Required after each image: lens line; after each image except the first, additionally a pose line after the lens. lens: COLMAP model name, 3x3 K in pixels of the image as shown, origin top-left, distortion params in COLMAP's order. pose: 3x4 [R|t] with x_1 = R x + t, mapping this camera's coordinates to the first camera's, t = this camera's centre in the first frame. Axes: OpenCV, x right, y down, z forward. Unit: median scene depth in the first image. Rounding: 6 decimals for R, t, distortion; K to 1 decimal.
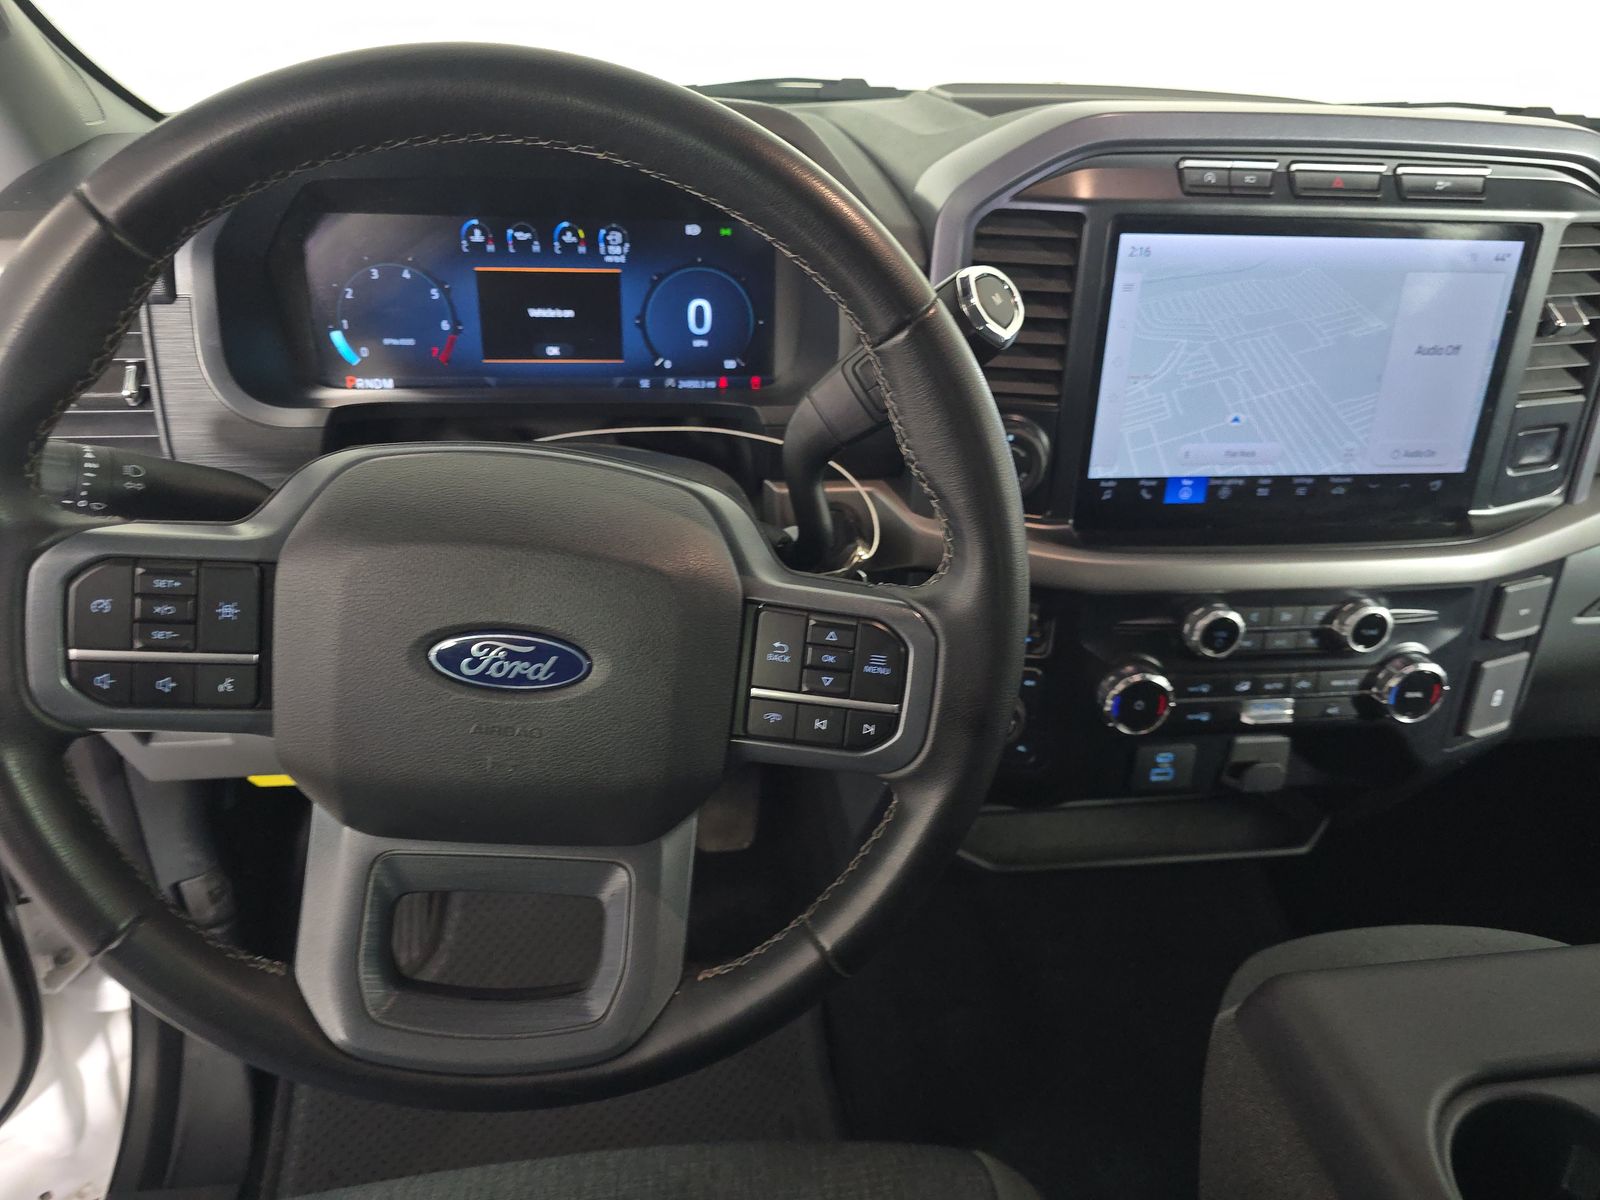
lens RADIAL K [[1090.5, 0, 788.4], [0, 1090.5, 600.6], [0, 0, 1]] dist [0.038693, -0.031727]
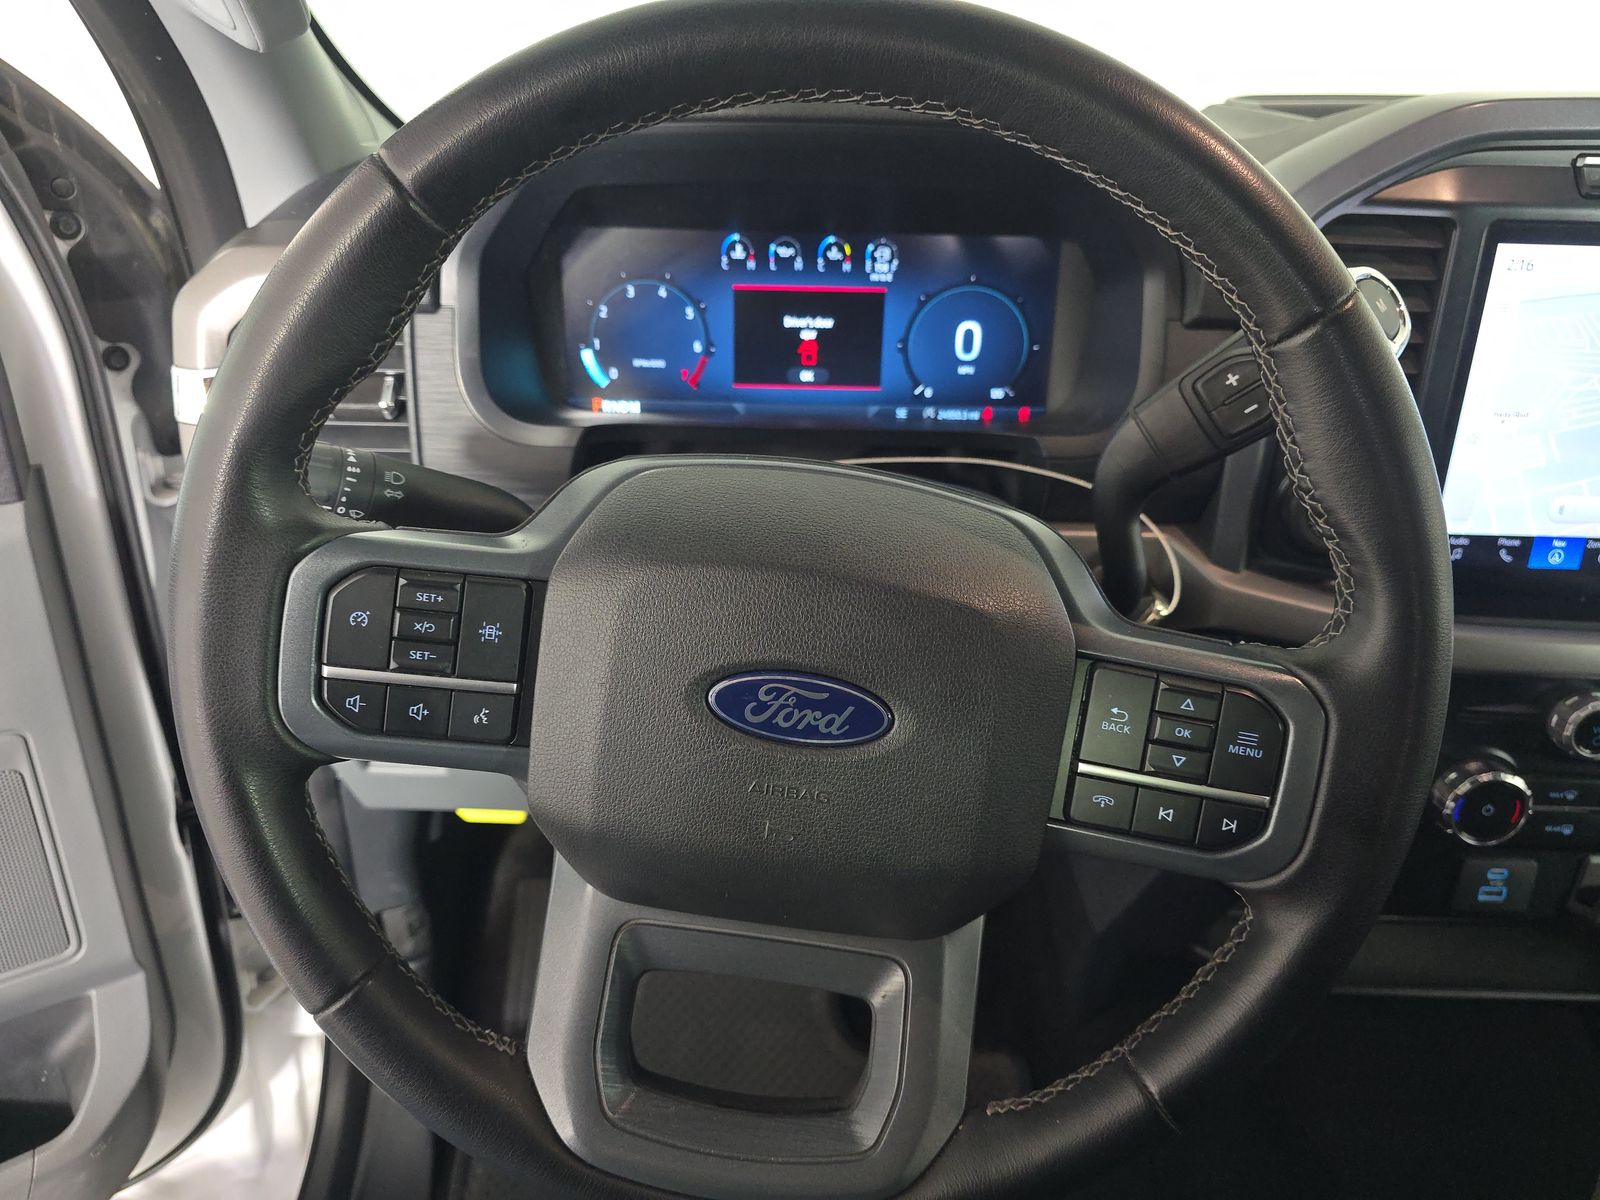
lens RADIAL K [[1090.5, 0, 795.4], [0, 1090.5, 596.5], [0, 0, 1]] dist [0.038693, -0.031727]
pose [[0.987929, 0.047901, -0.147313, -0.086556], [-0.055992, 0.997113, -0.051280, 0.007294], [0.144431, 0.058910, 0.987760, 0.103093]]
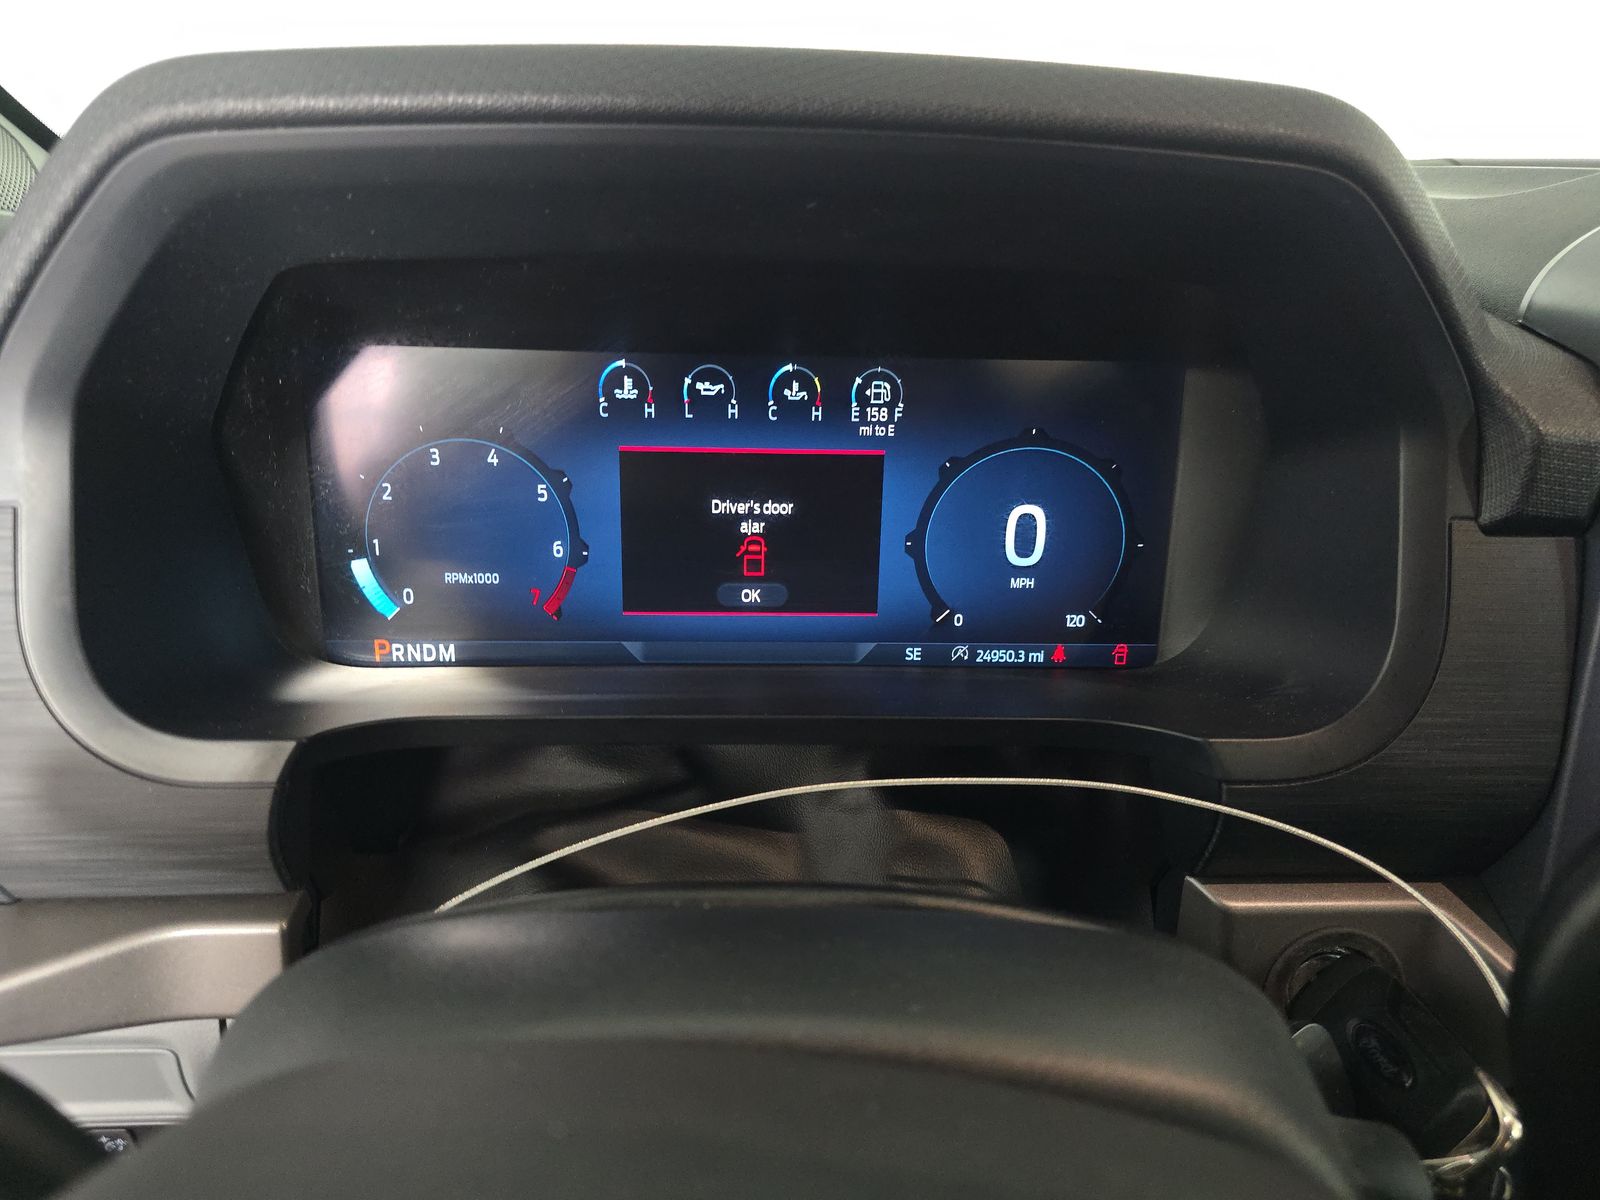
lens RADIAL K [[1090.5, 0, 805.6], [0, 1090.5, 601.2], [0, 0, 1]] dist [0.038693, -0.031727]
pose [[0.996287, 0.016445, -0.084503, -0.156044], [-0.029298, 0.987762, -0.153194, -0.157226], [0.080950, 0.155101, 0.984576, 0.518700]]
